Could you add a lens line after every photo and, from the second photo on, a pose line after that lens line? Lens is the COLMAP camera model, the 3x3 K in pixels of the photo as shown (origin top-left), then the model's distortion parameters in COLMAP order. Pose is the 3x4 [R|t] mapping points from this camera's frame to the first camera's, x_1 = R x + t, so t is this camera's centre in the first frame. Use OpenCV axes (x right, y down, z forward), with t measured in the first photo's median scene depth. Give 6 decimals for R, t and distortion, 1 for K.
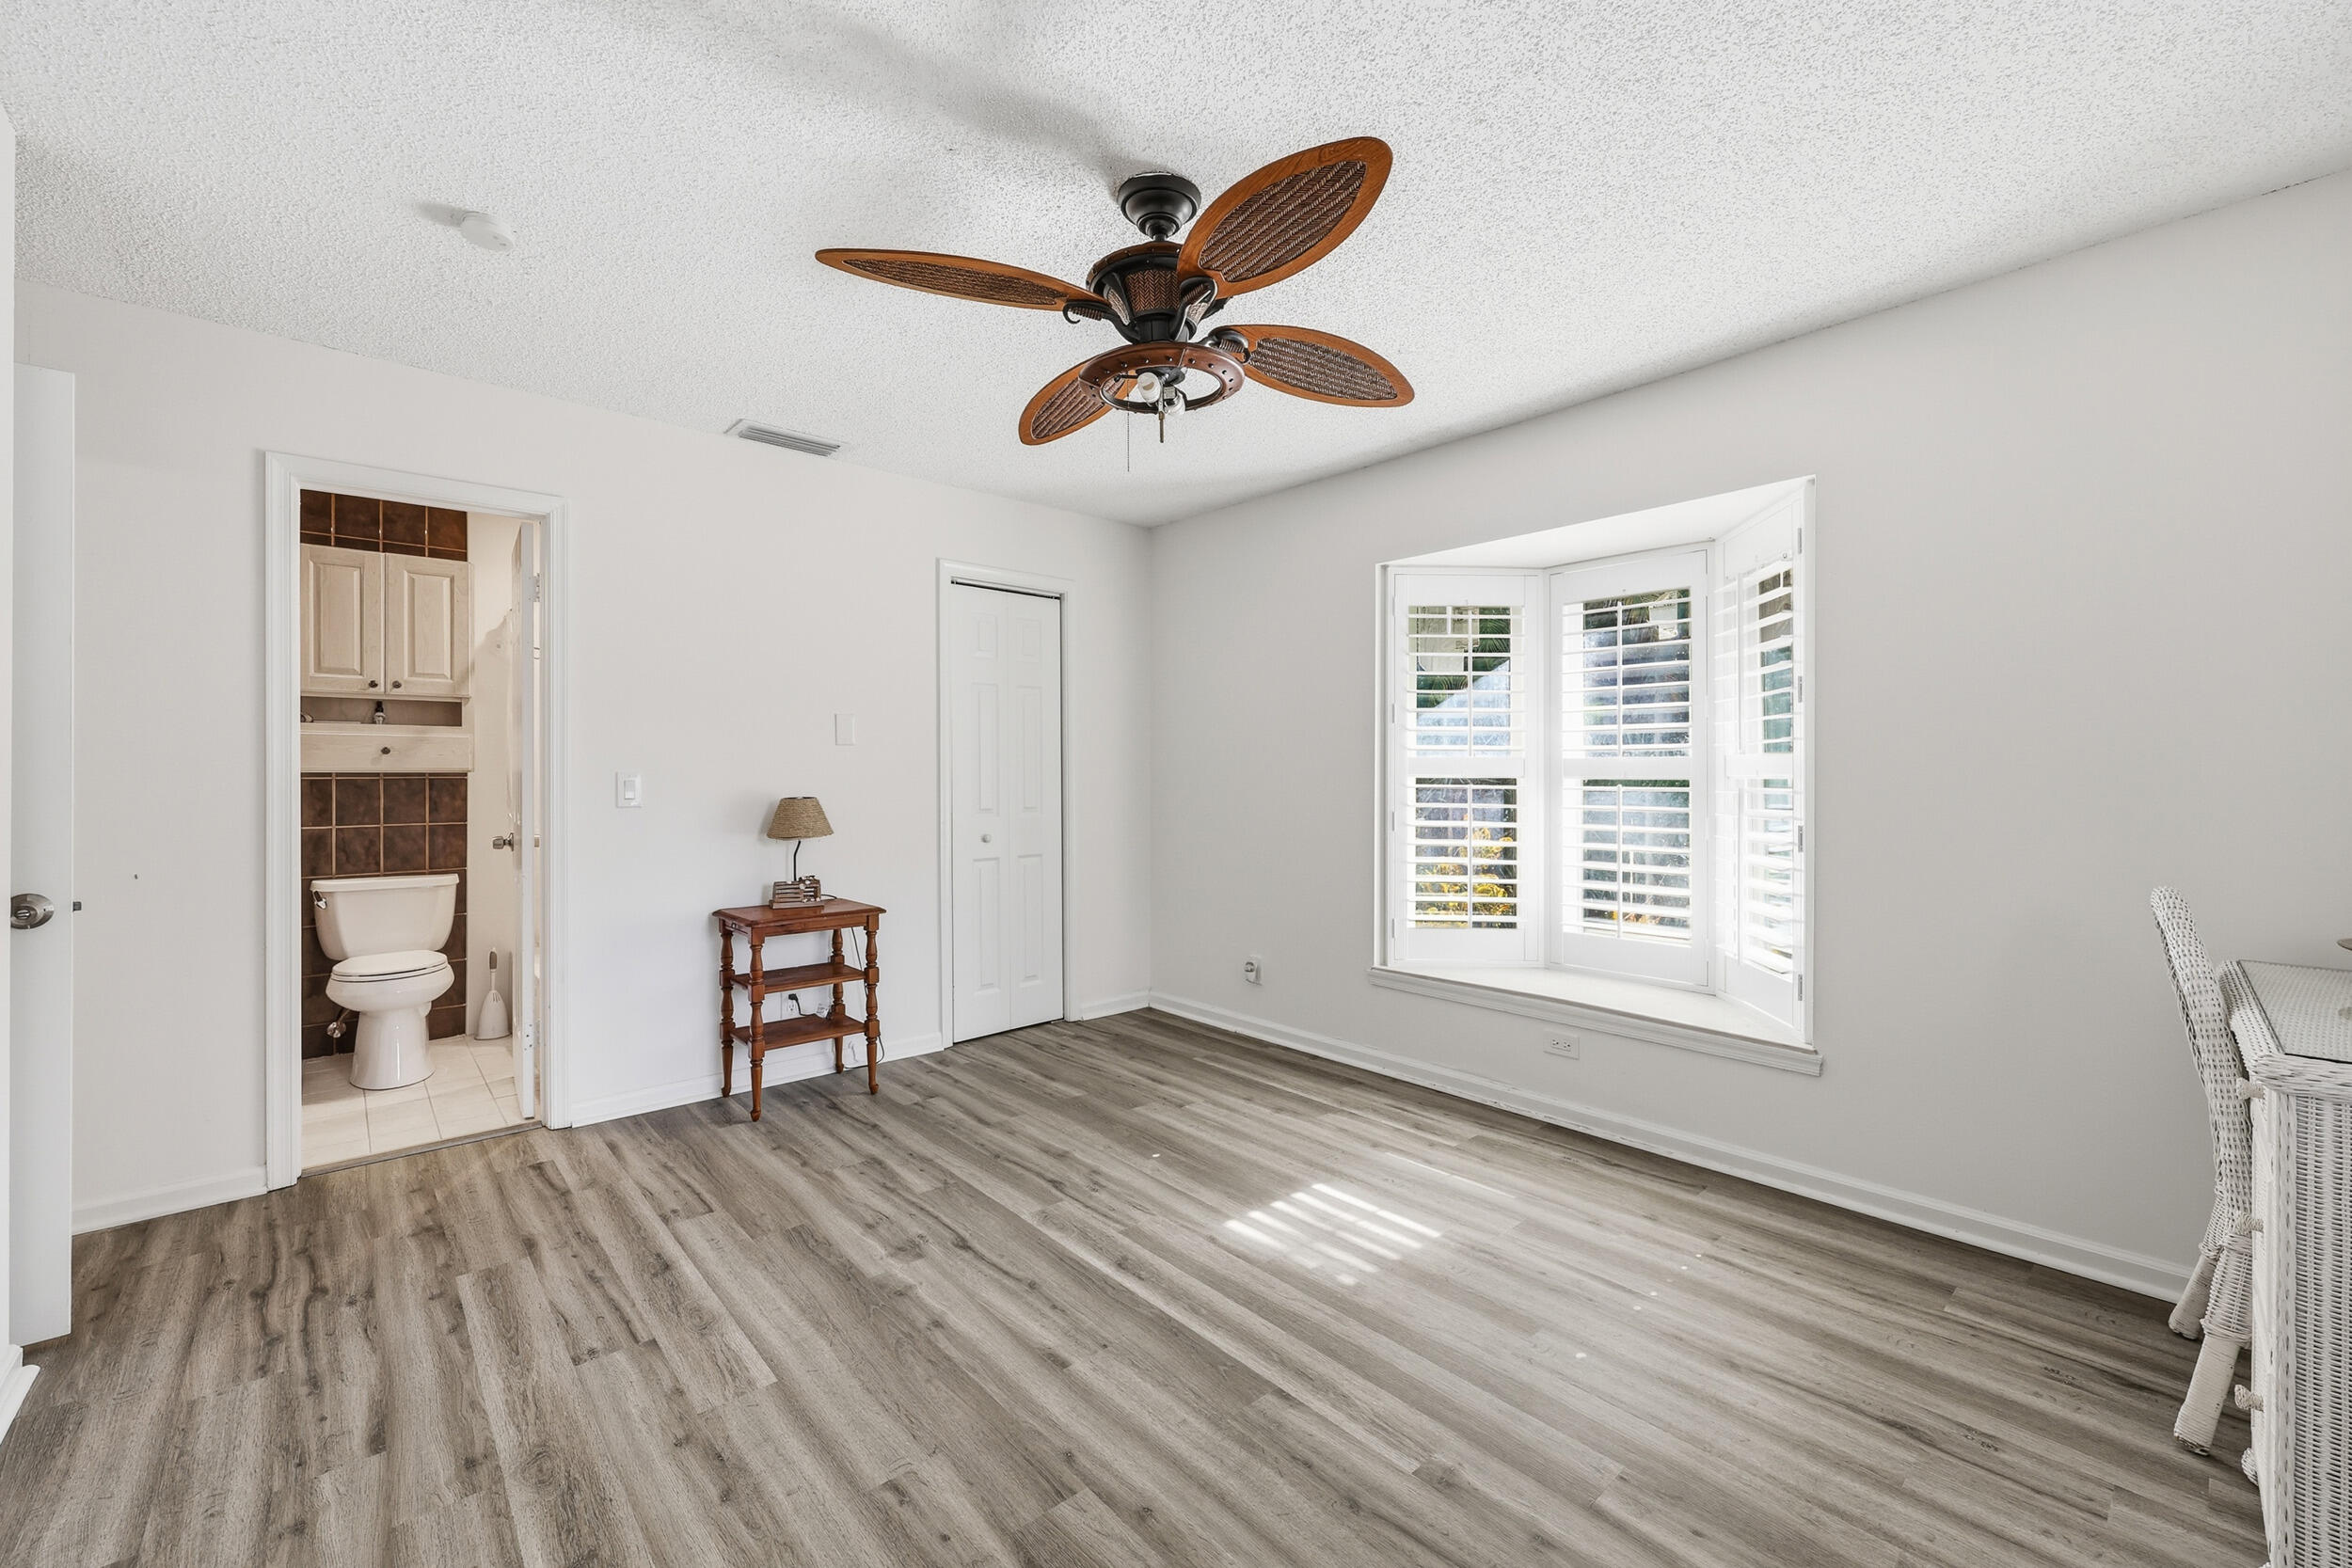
lens RADIAL K [[941.2, 0, 1176.0], [0, 941.2, 784.0], [0, 0, 1]] dist [0.001817, 0.000284]
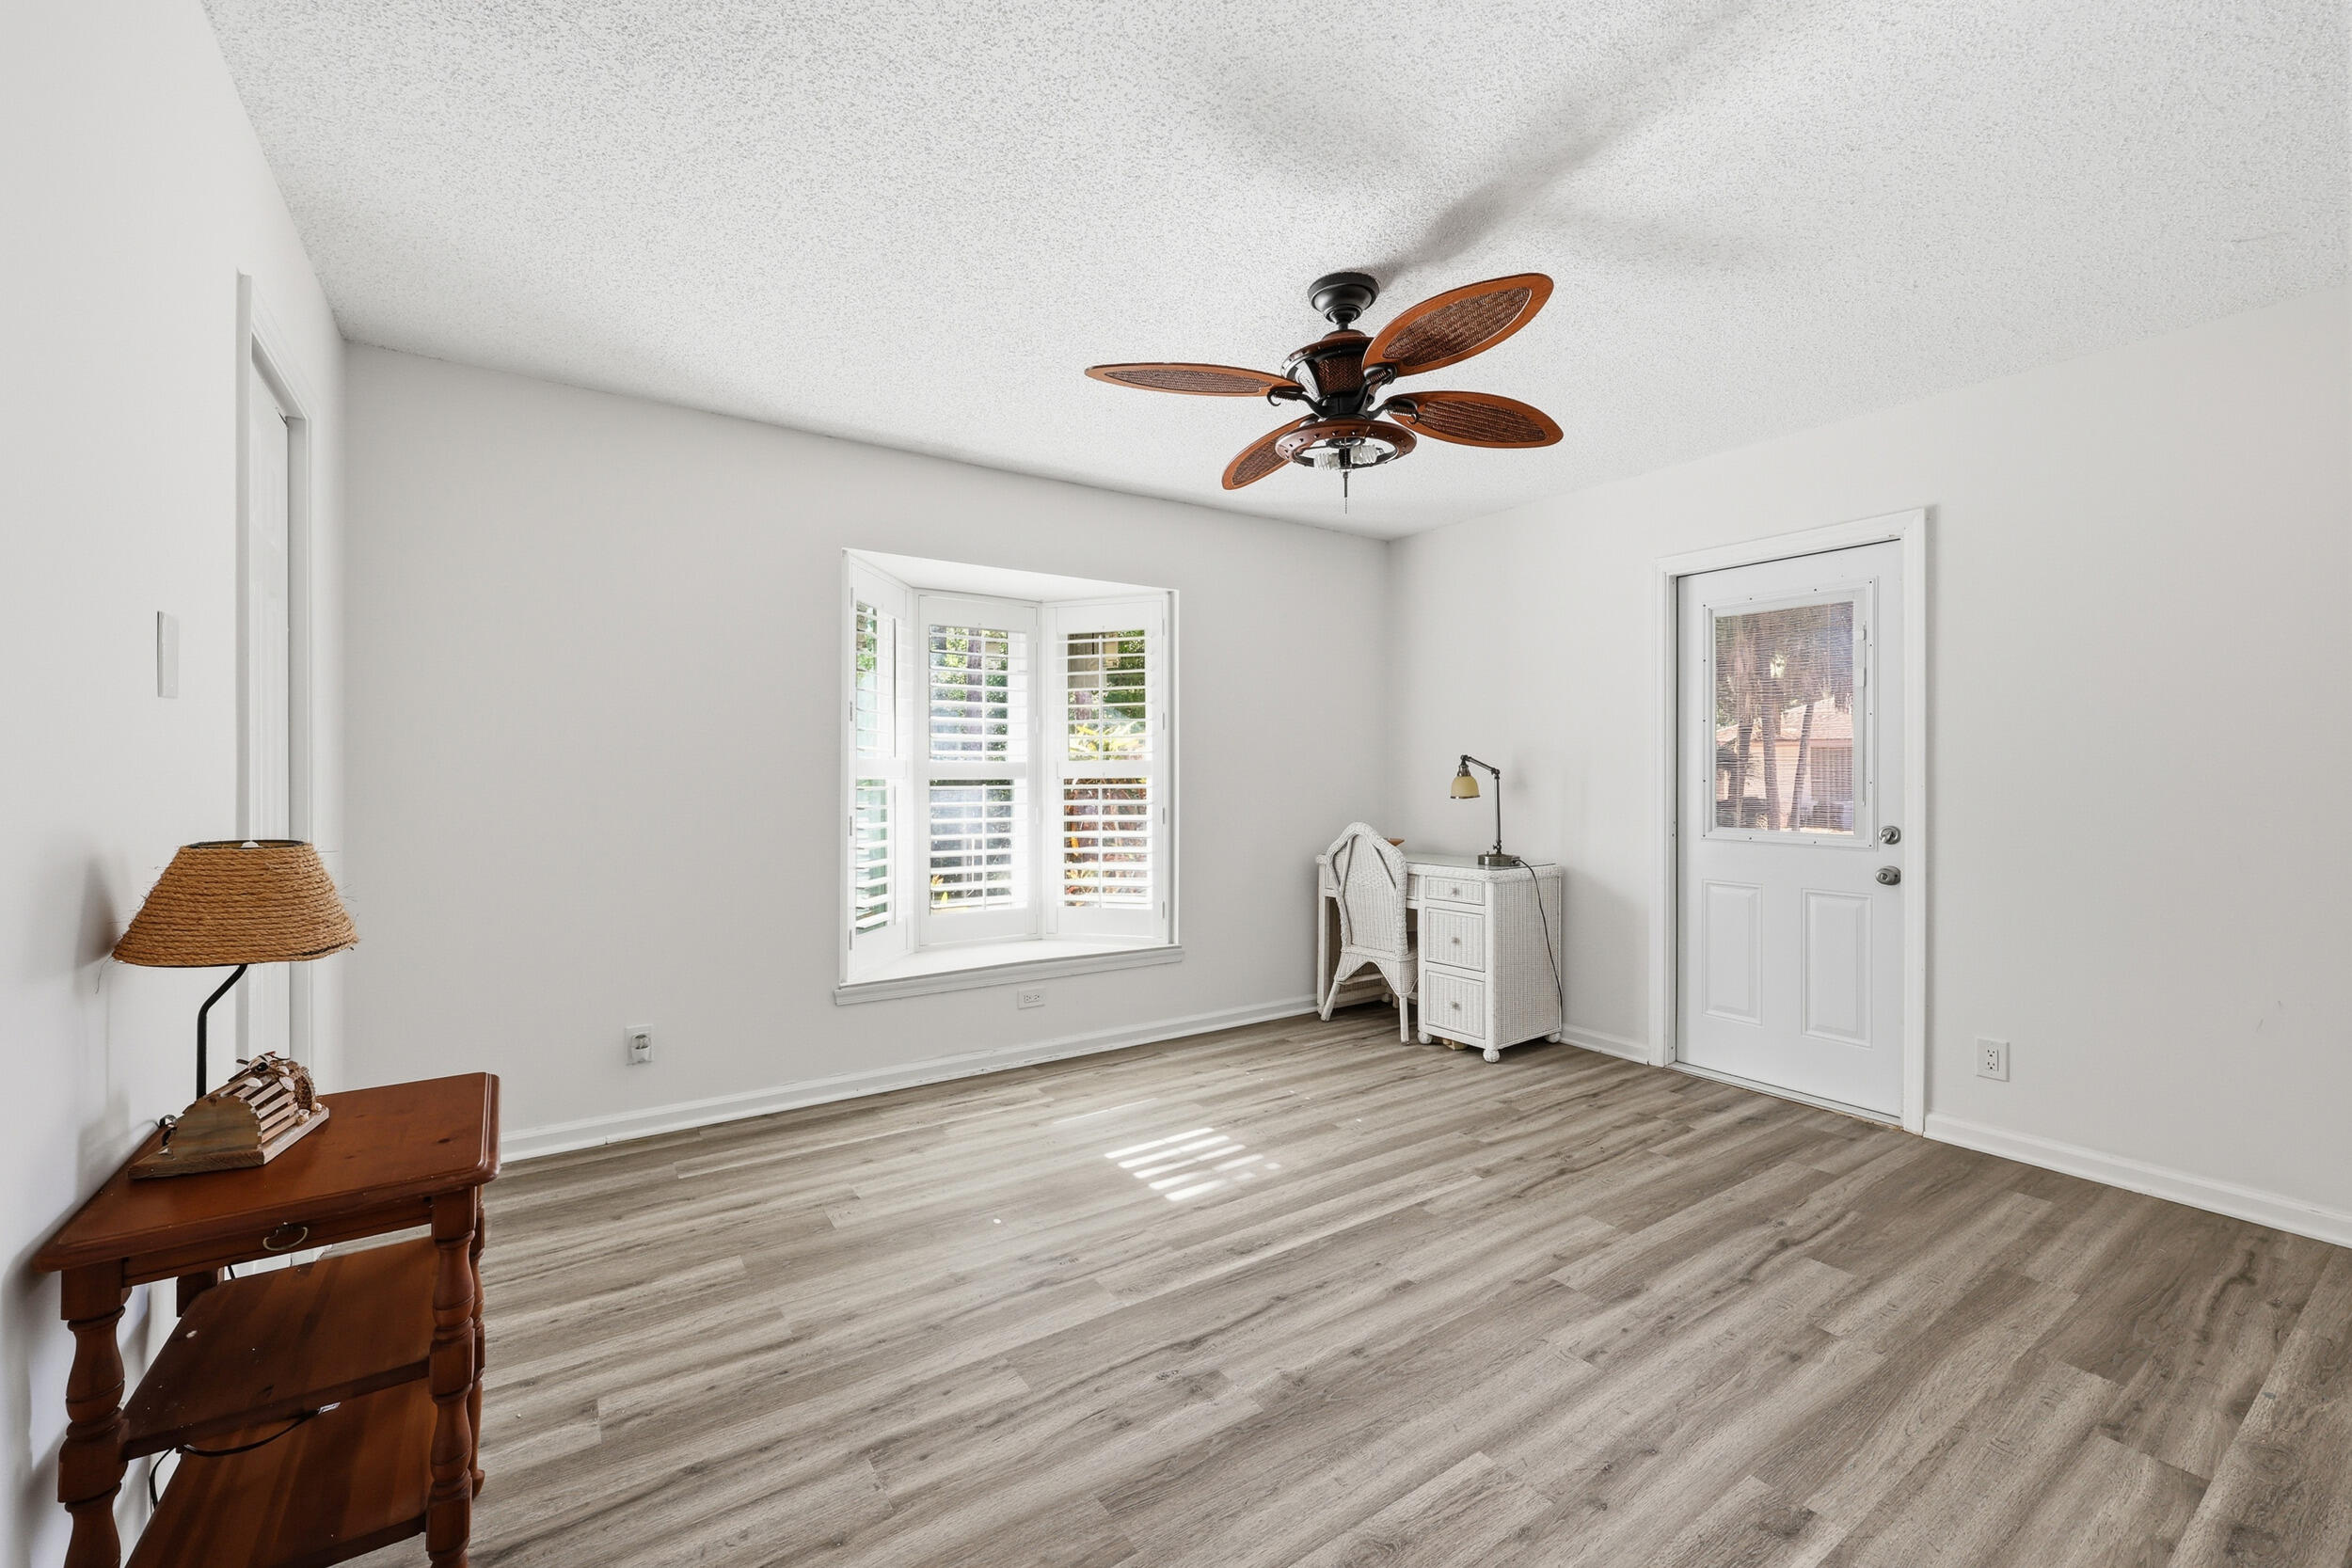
lens RADIAL K [[919.2, 0, 1176.0], [0, 919.2, 784.0], [0, 0, 1]] dist [-0.001788, -0.000197]
pose [[0.149240, -0.010106, 0.988749, -0.843519], [0.011609, 0.999897, 0.008468, -0.008288], [-0.988733, 0.010215, 0.149342, 0.731755]]
